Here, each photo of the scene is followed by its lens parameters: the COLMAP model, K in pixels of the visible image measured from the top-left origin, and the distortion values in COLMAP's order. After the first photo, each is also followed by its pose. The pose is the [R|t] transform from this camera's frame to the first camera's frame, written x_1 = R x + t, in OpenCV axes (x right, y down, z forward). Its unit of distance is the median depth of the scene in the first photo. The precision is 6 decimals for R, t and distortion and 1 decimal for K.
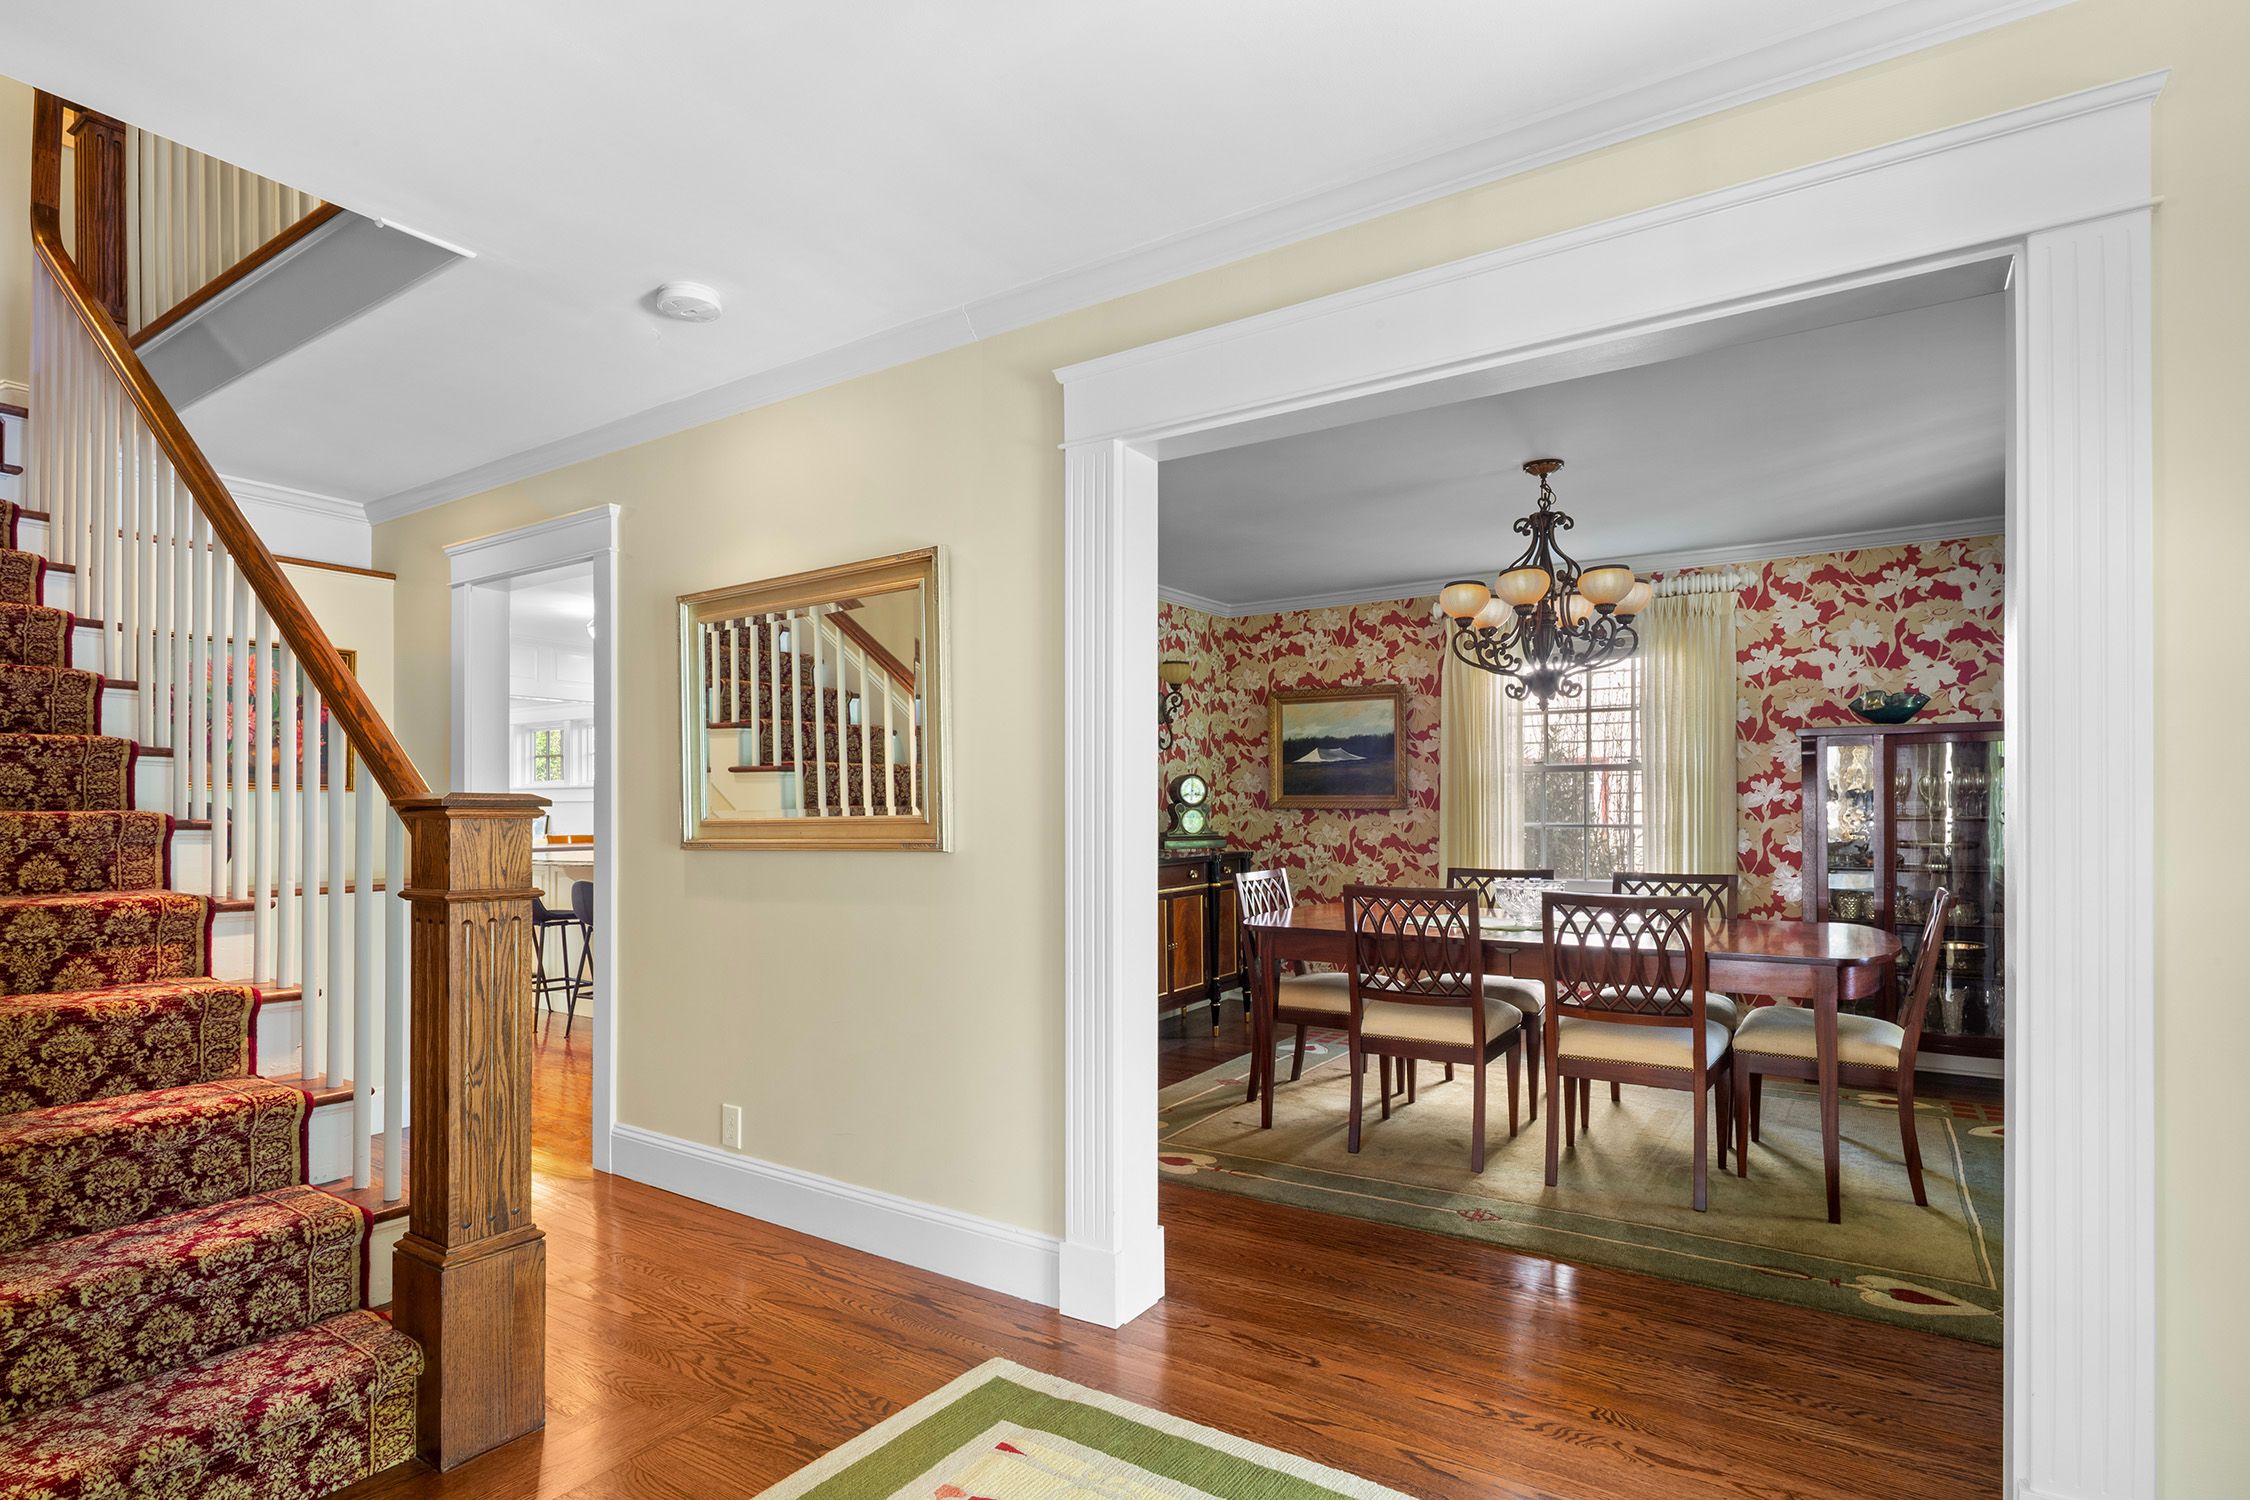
lens RADIAL K [[1111.9, 0, 1118.9], [0, 1111.9, 812.2], [0, 0, 1]] dist [0.000516, -0.000464]
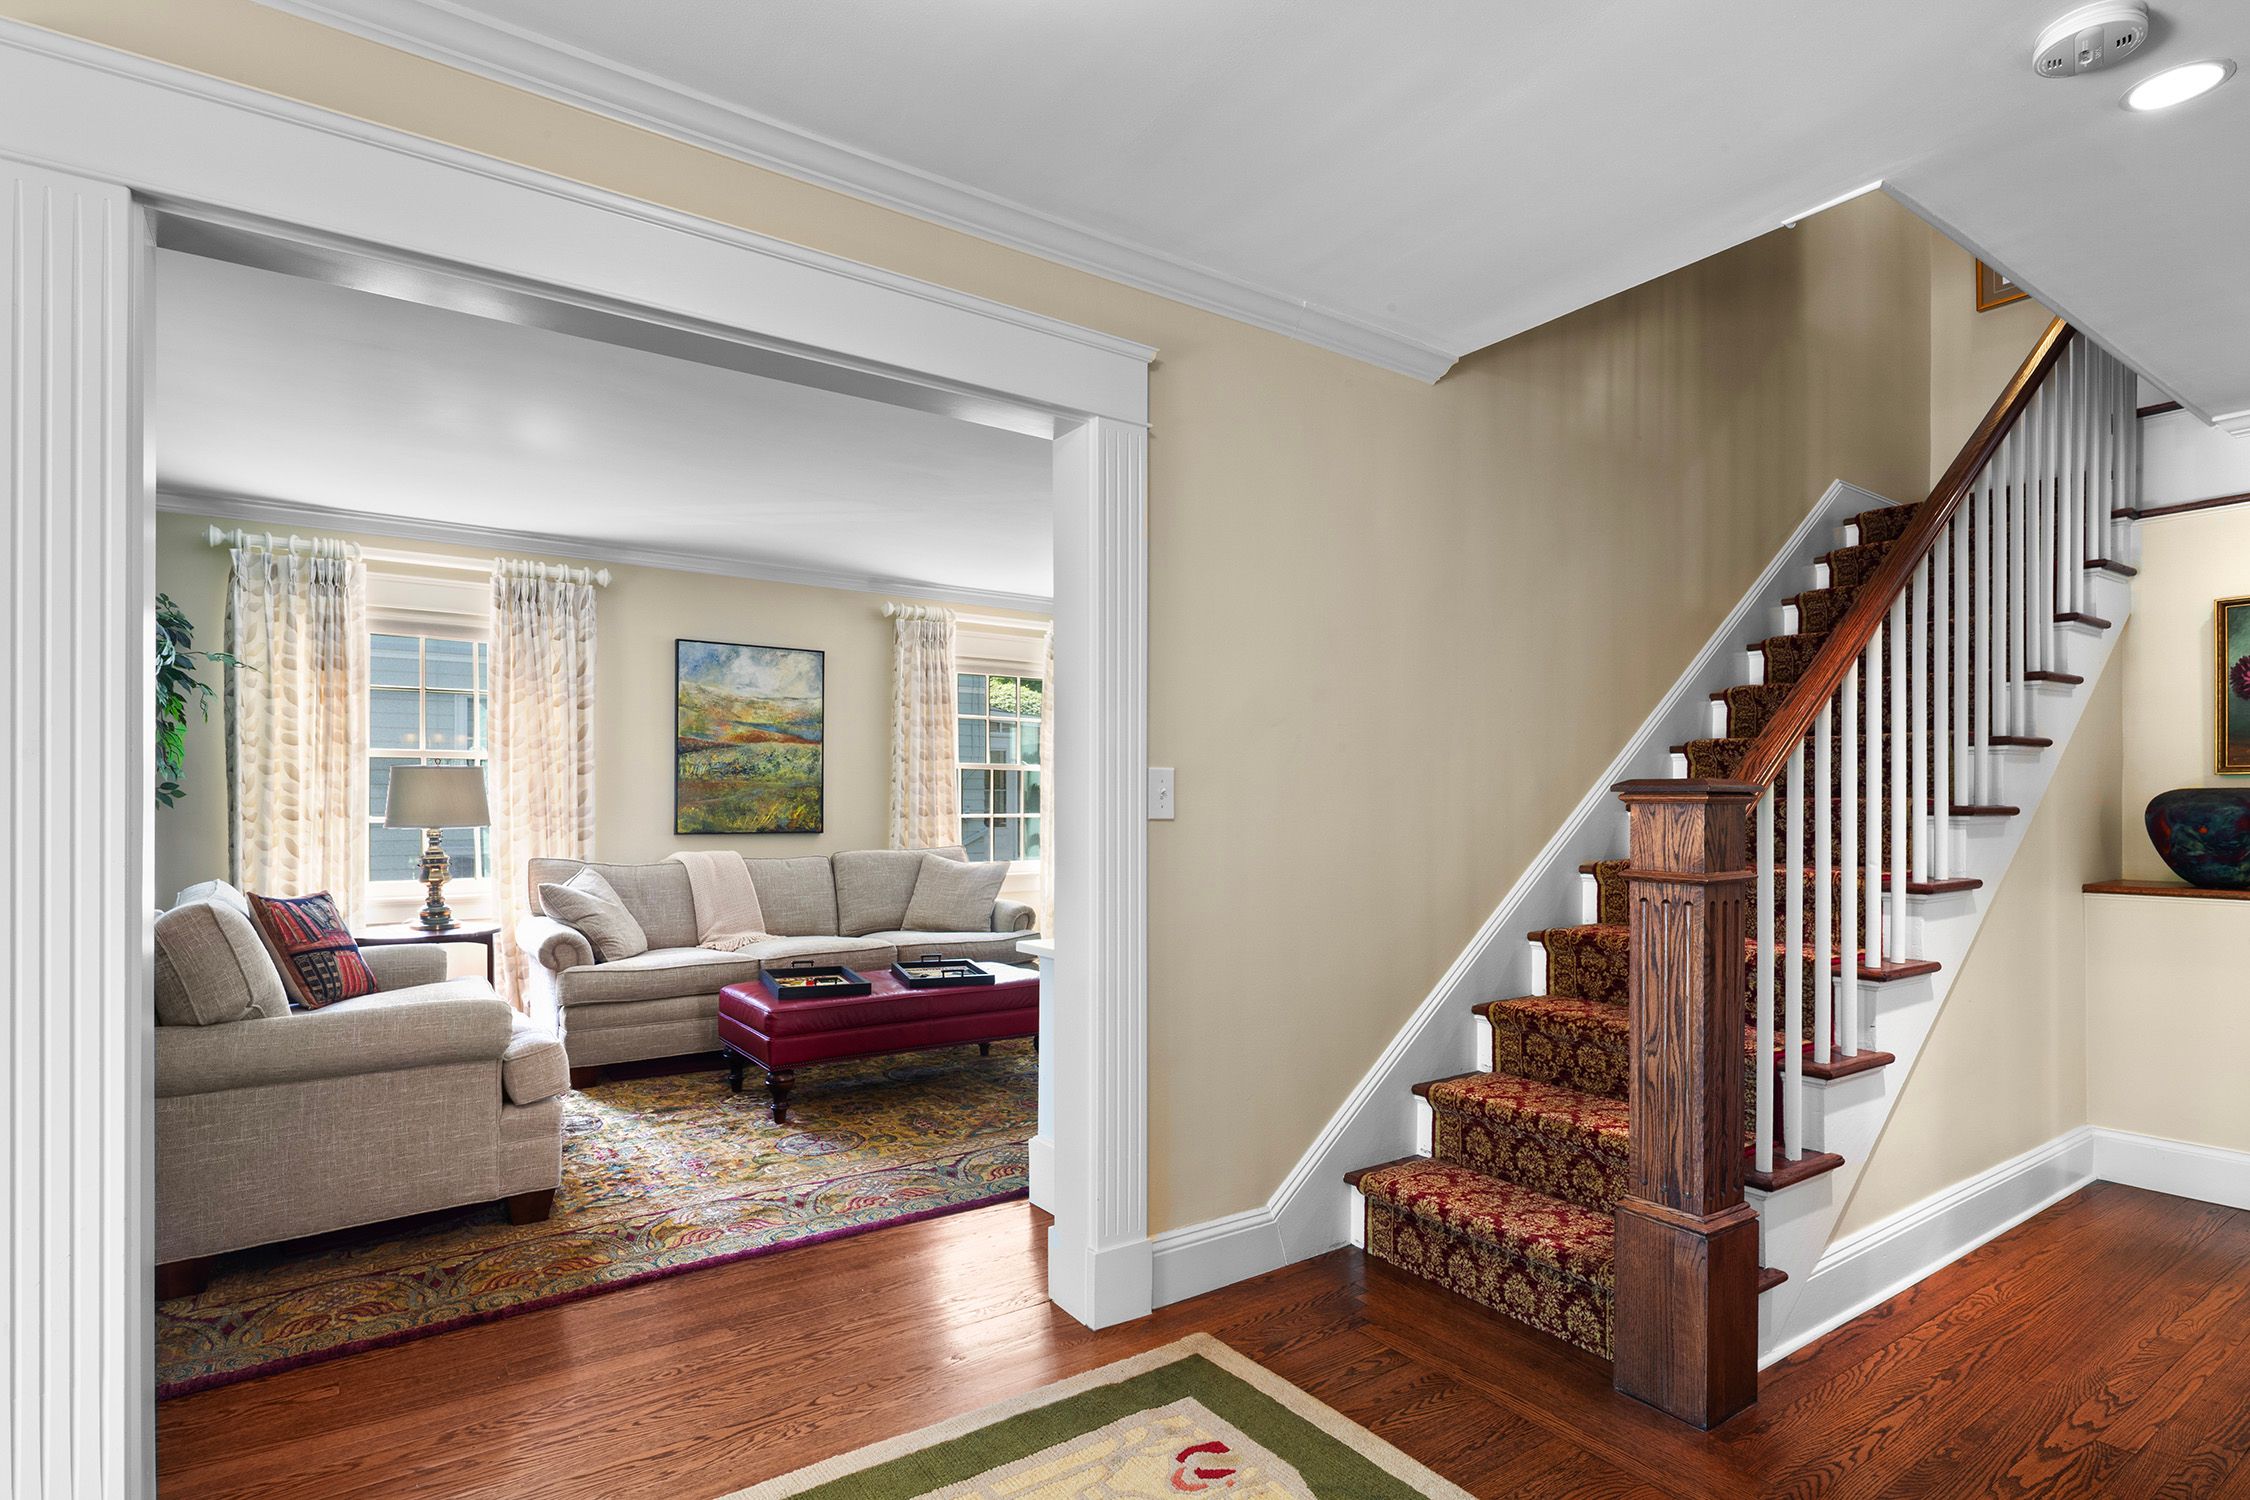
lens RADIAL K [[1130.3, 0, 1130.8], [0, 1130.3, 800.3], [0, 0, 1]] dist [-0.002903, -0.000955]
pose [[-0.369009, -0.000693, -0.929425, 0.237691], [0.000855, 0.999999, -0.001085, 0.001349], [0.929425, -0.001195, -0.369009, 0.368150]]
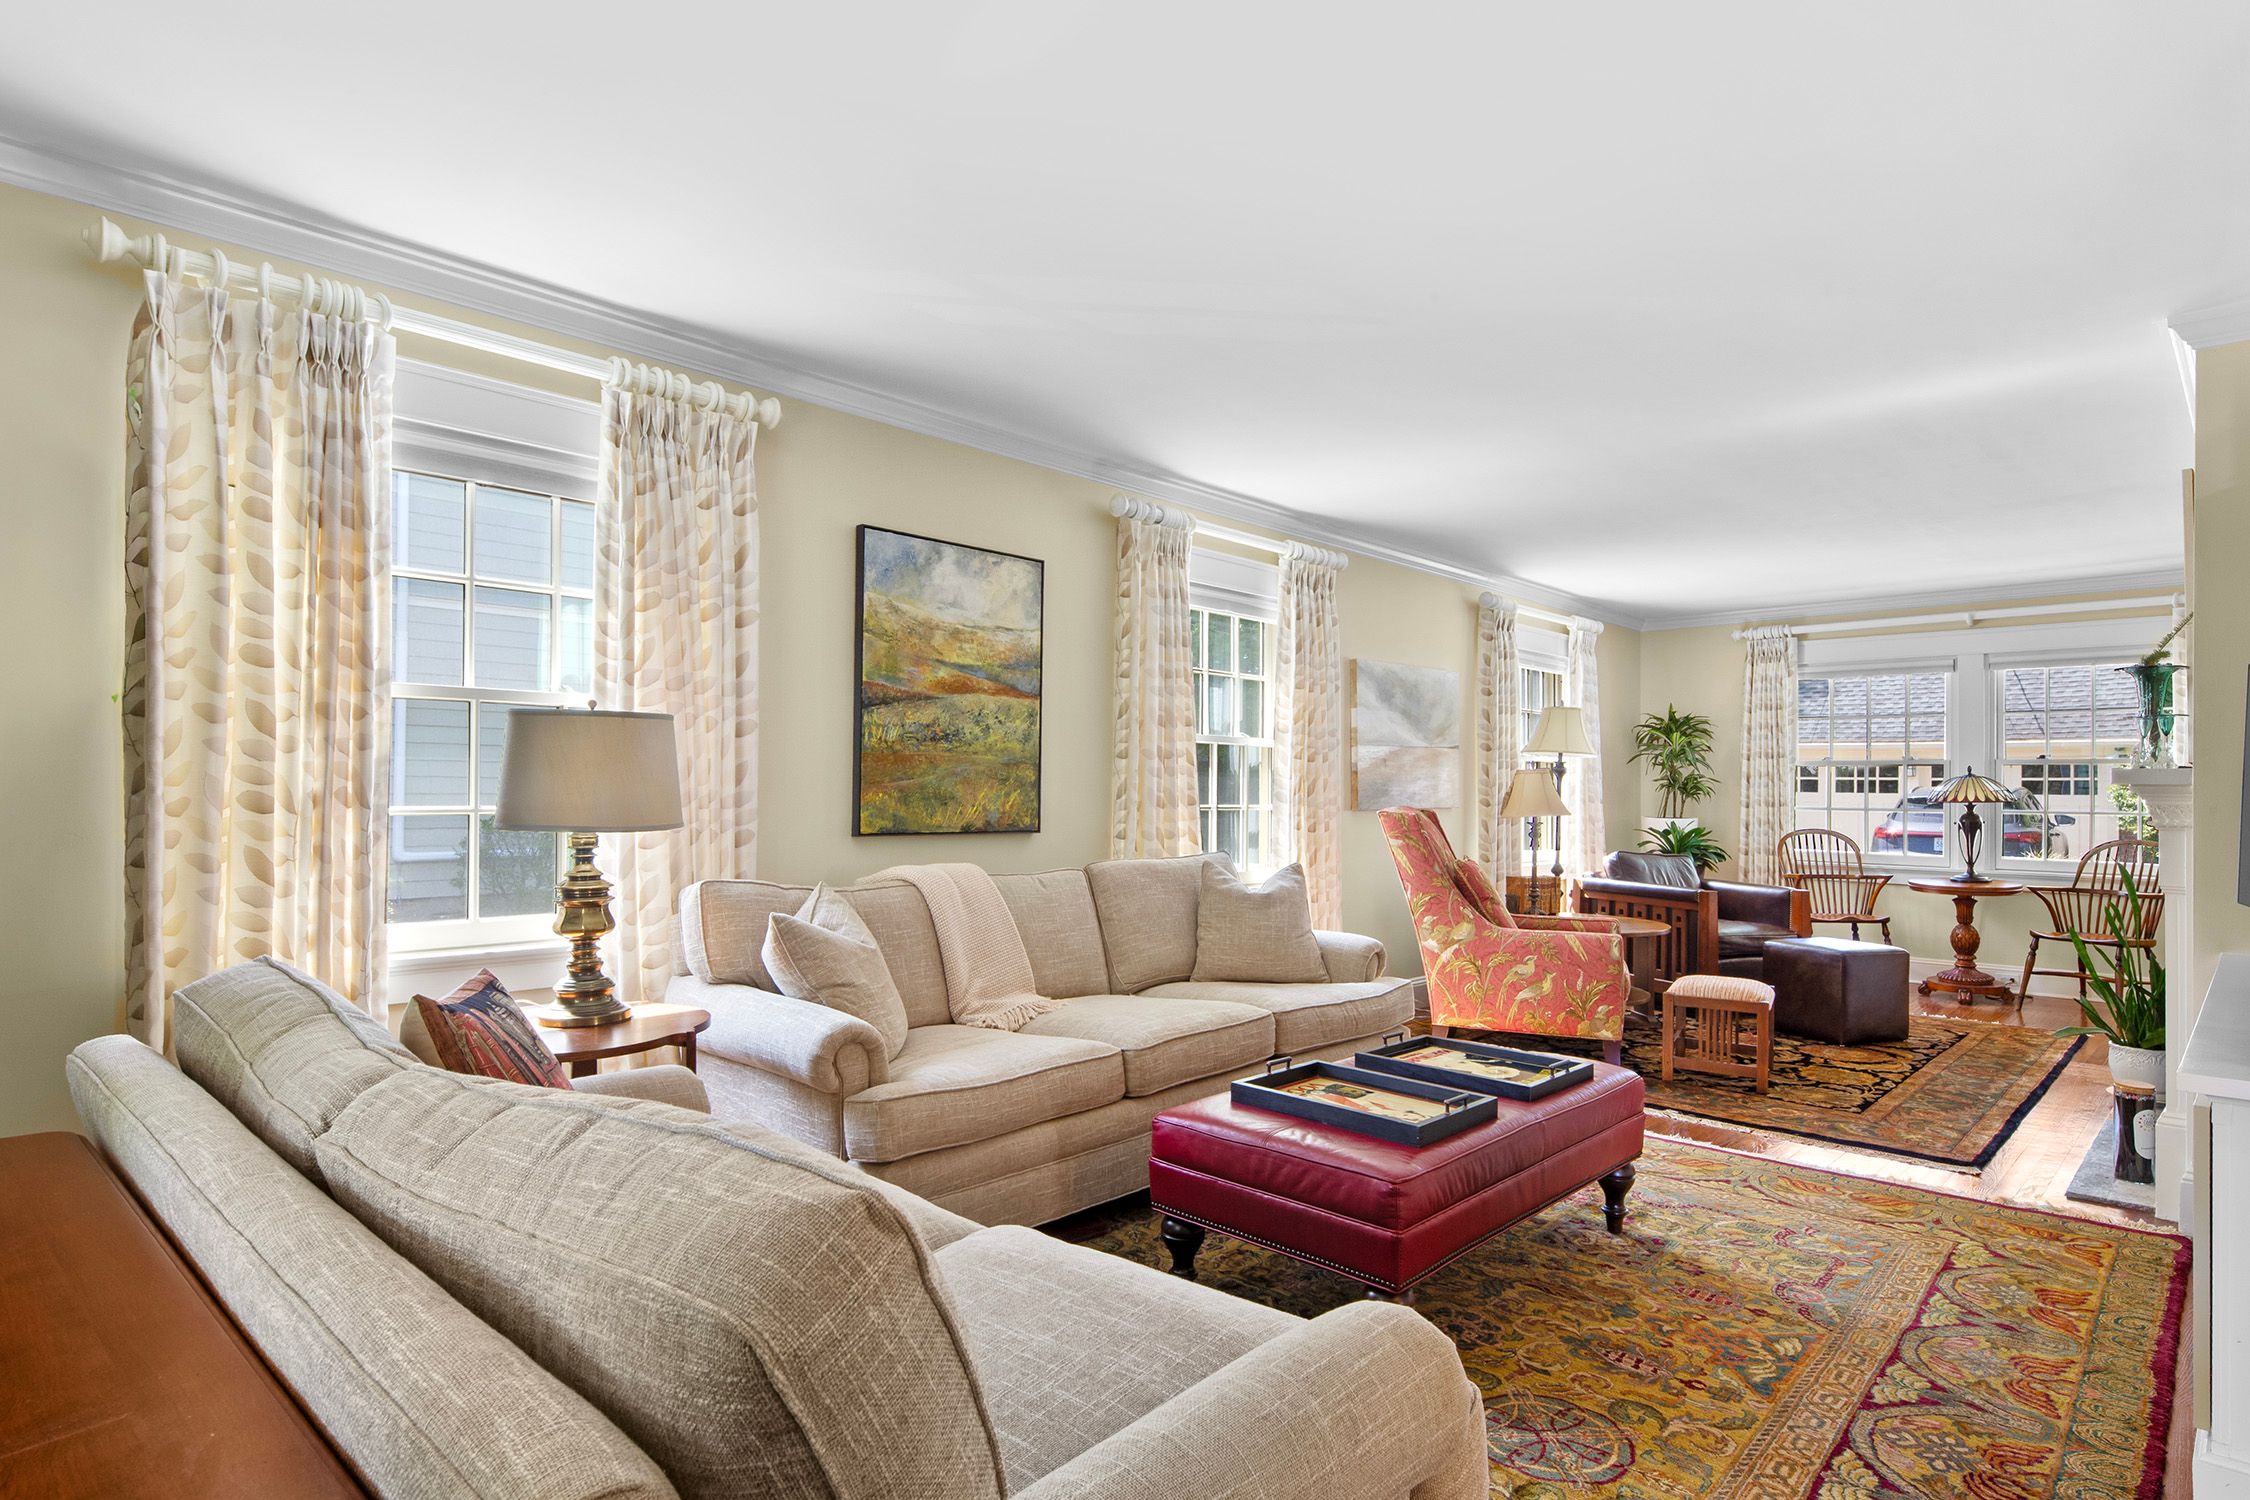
lens RADIAL K [[1183.3, 0, 1139.7], [0, 1183.3, 773.9], [0, 0, 1]] dist [-0.000093, -0.001566]
pose [[-0.179792, -0.012905, -0.983620, 0.055630], [-0.009610, 0.999889, -0.011361, 0.001782], [0.983658, 0.007410, -0.179896, -0.157415]]
